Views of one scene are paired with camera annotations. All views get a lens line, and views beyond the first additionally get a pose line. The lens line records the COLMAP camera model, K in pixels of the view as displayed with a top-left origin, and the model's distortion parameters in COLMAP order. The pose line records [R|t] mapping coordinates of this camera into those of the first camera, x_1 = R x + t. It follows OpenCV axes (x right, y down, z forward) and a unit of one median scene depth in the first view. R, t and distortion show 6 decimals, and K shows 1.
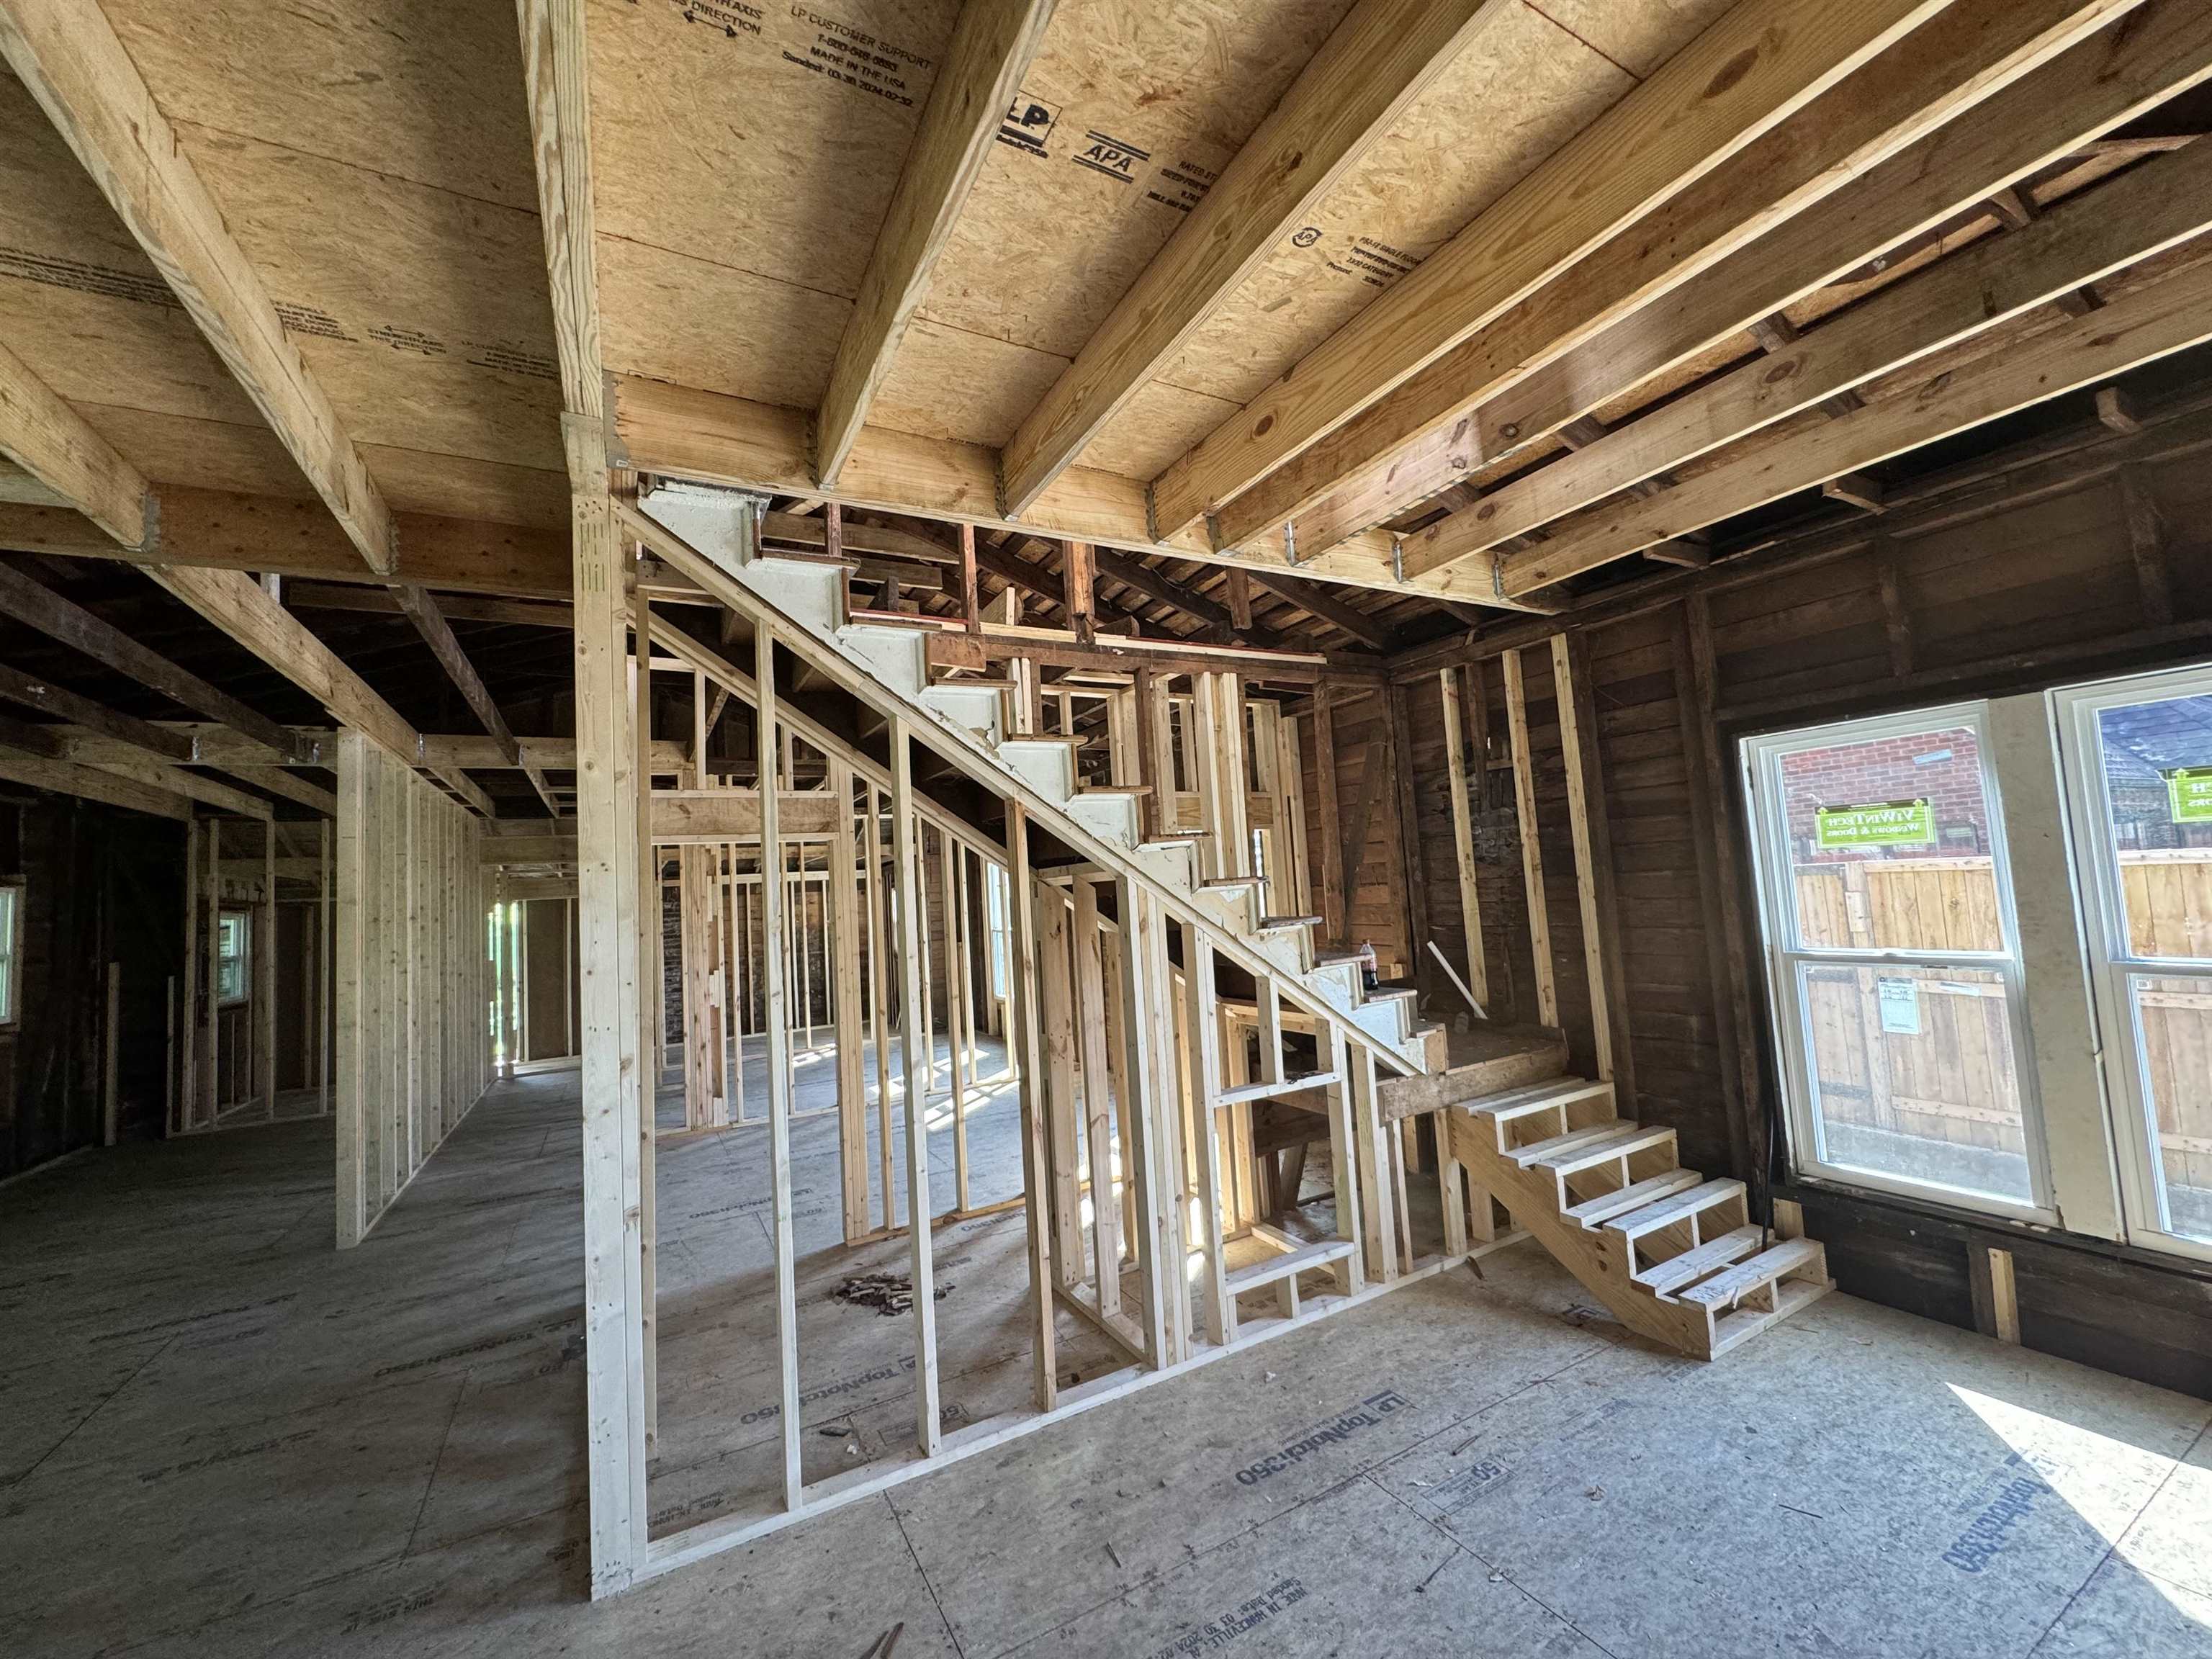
lens RADIAL K [[888.3, 0, 1104.6], [0, 888.3, 833.1], [0, 0, 1]] dist [0.000721, -0.000477]
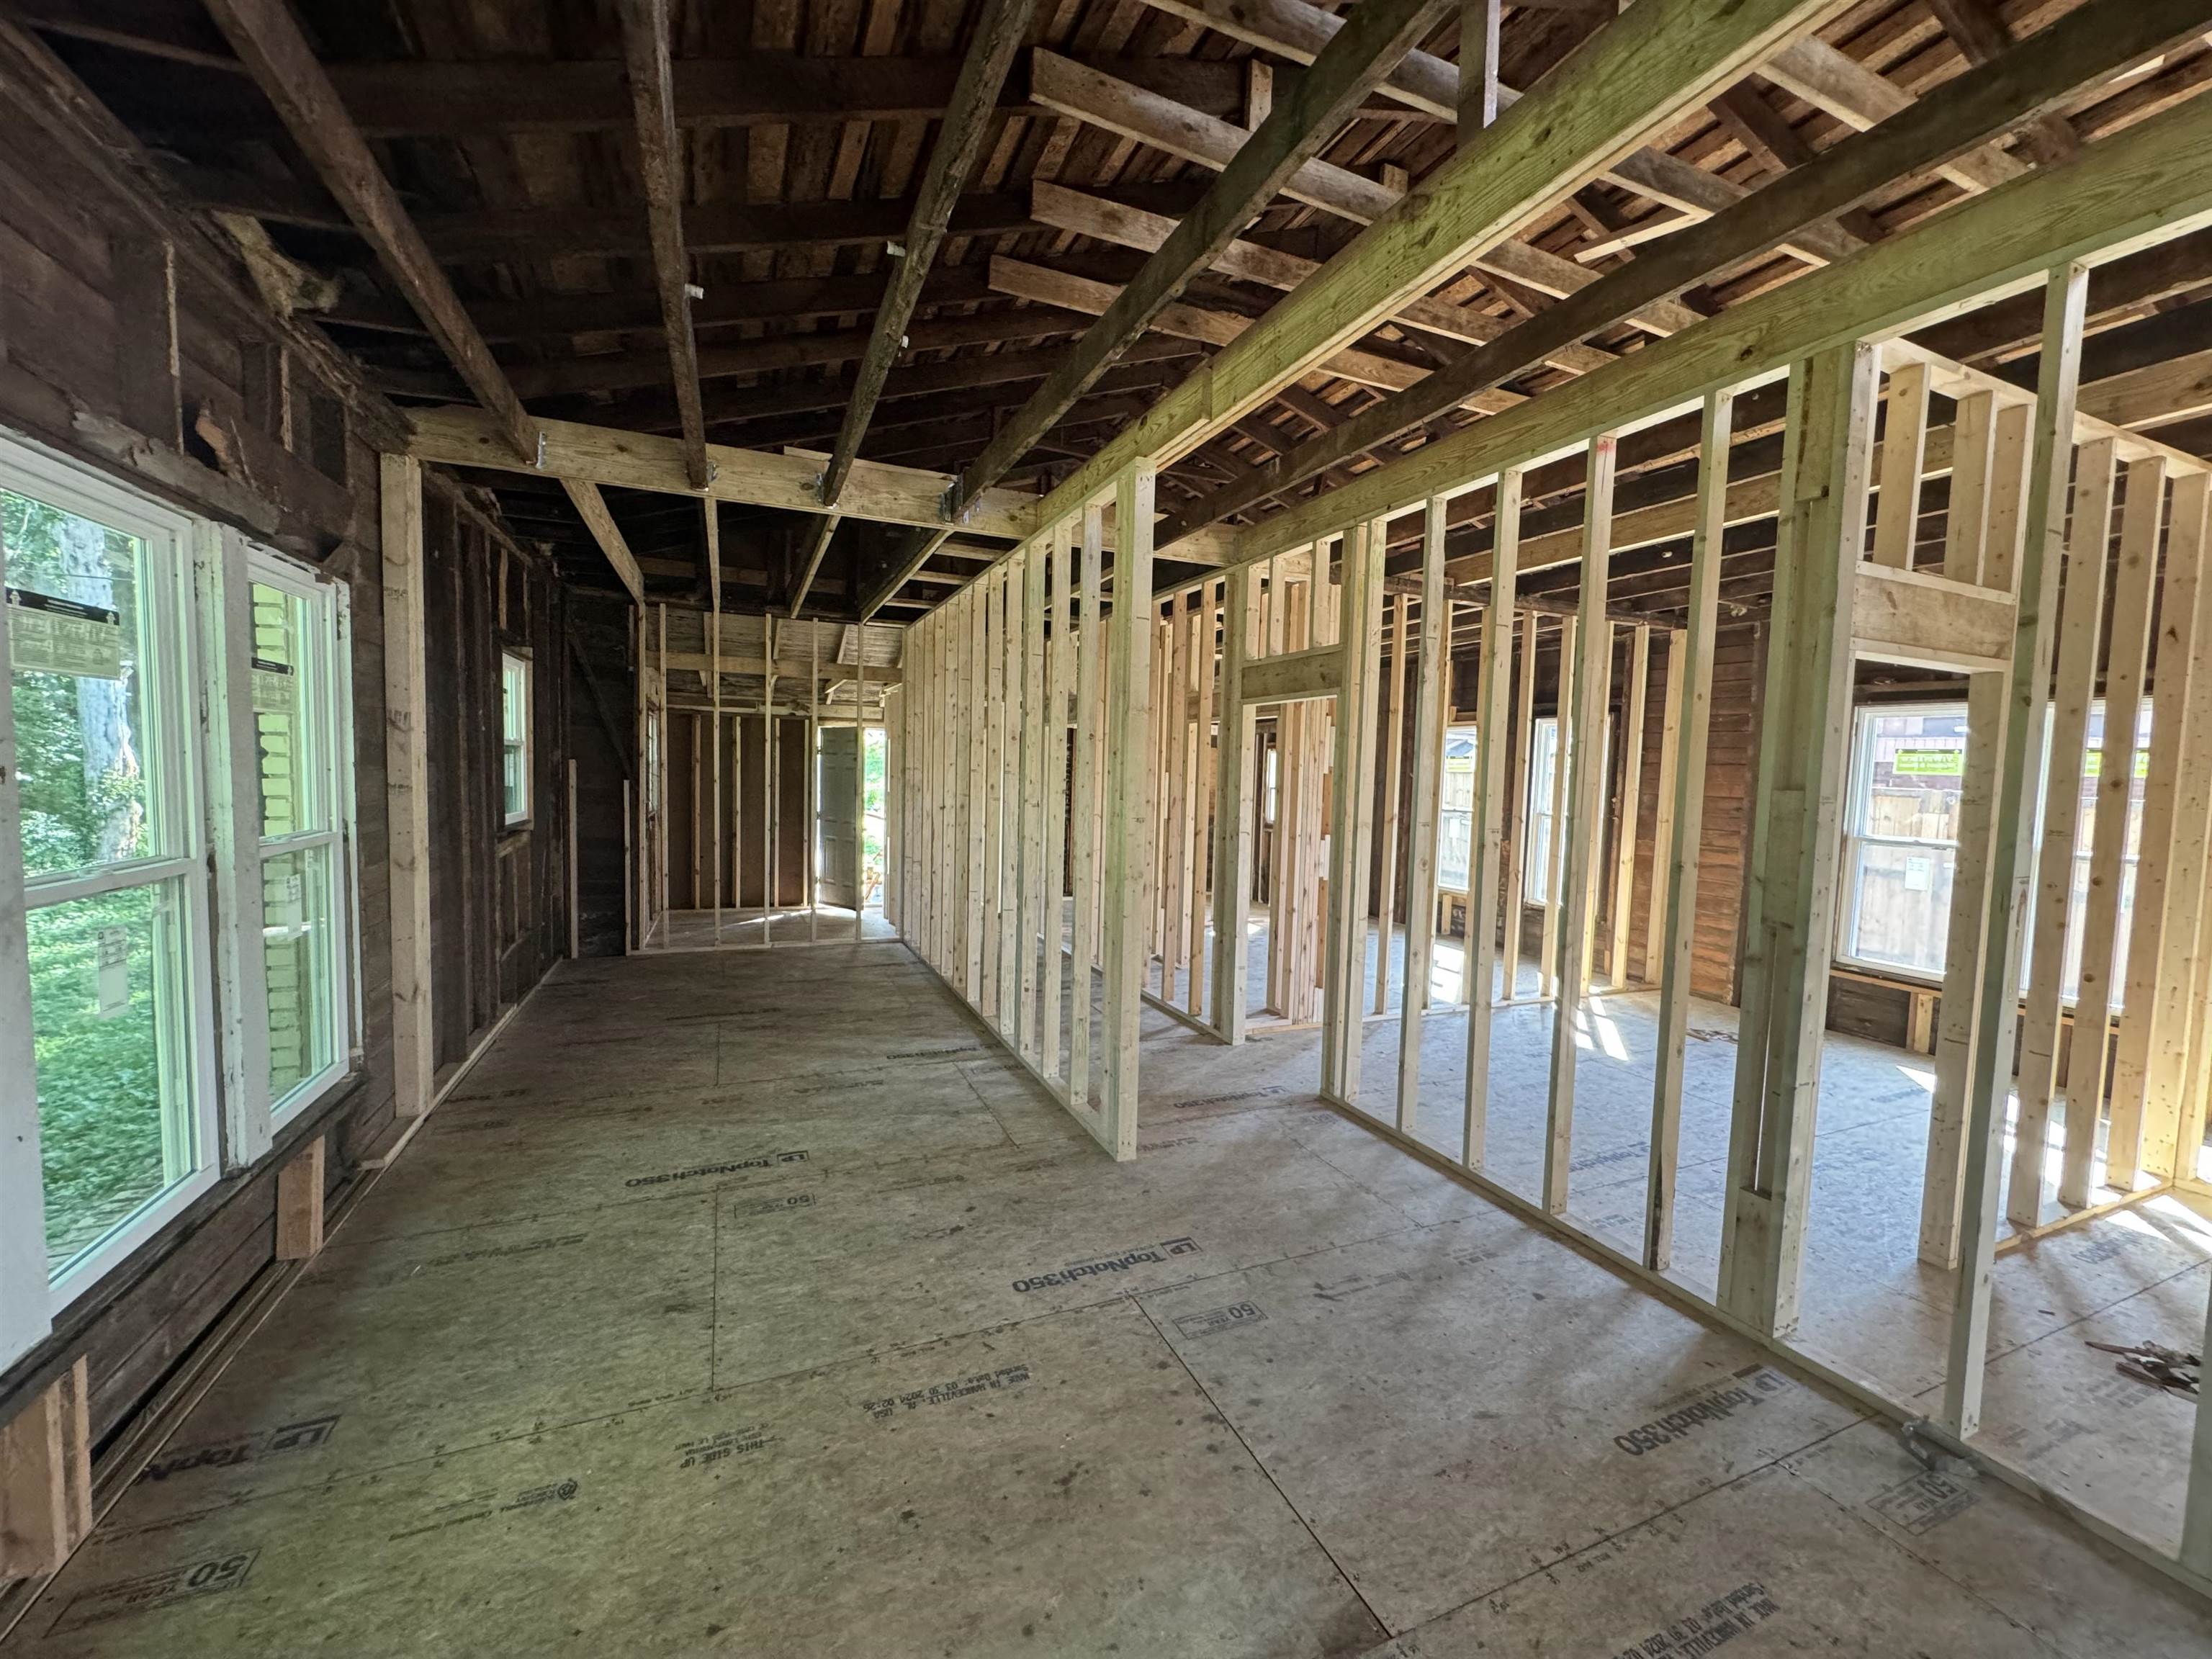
lens RADIAL K [[888.3, 0, 1105.6], [0, 888.3, 835.8], [0, 0, 1]] dist [0.000721, -0.000477]
pose [[0.992165, 0.093838, -0.082483, -0.577679], [-0.080508, 0.985058, 0.152249, 0.049162], [0.095537, -0.144415, 0.984894, 0.190232]]
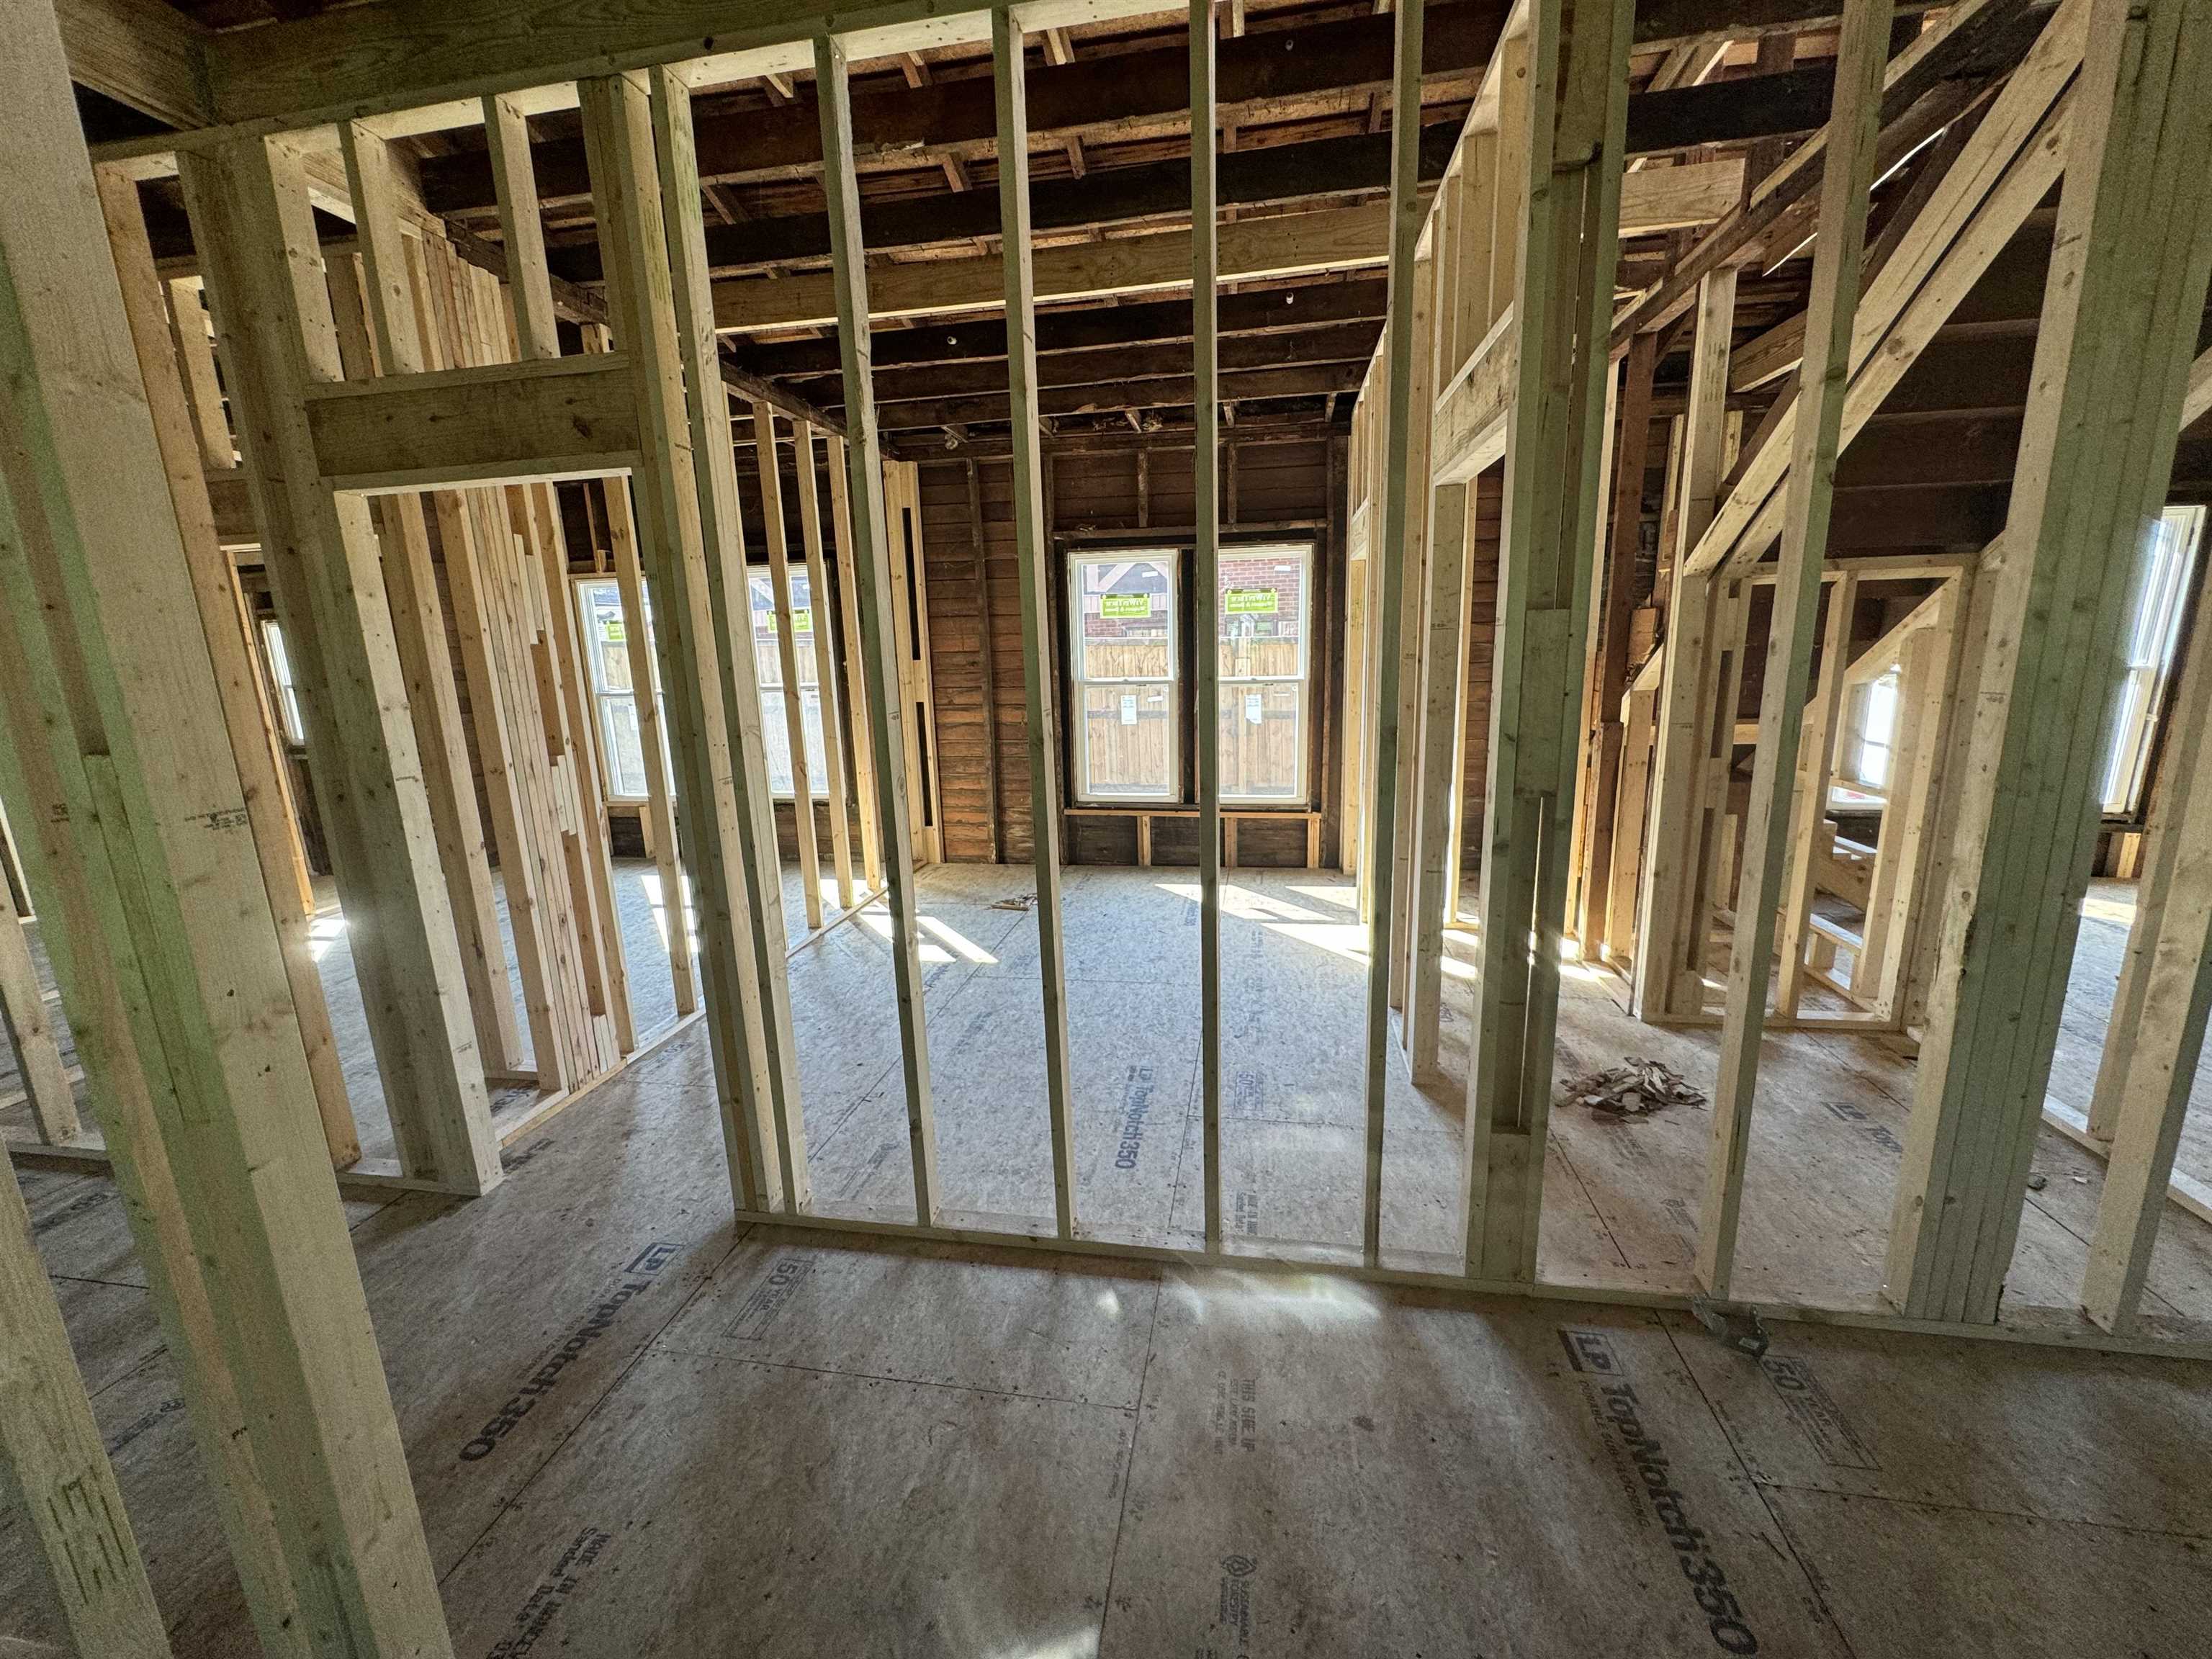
lens RADIAL K [[888.3, 0, 1111.7], [0, 888.3, 827.3], [0, 0, 1]] dist [0.000721, -0.000477]
pose [[0.624233, -0.120461, 0.771895, -0.623524], [-0.062661, 0.977138, 0.203164, 0.082150], [-0.778721, -0.175190, 0.602414, 0.510901]]
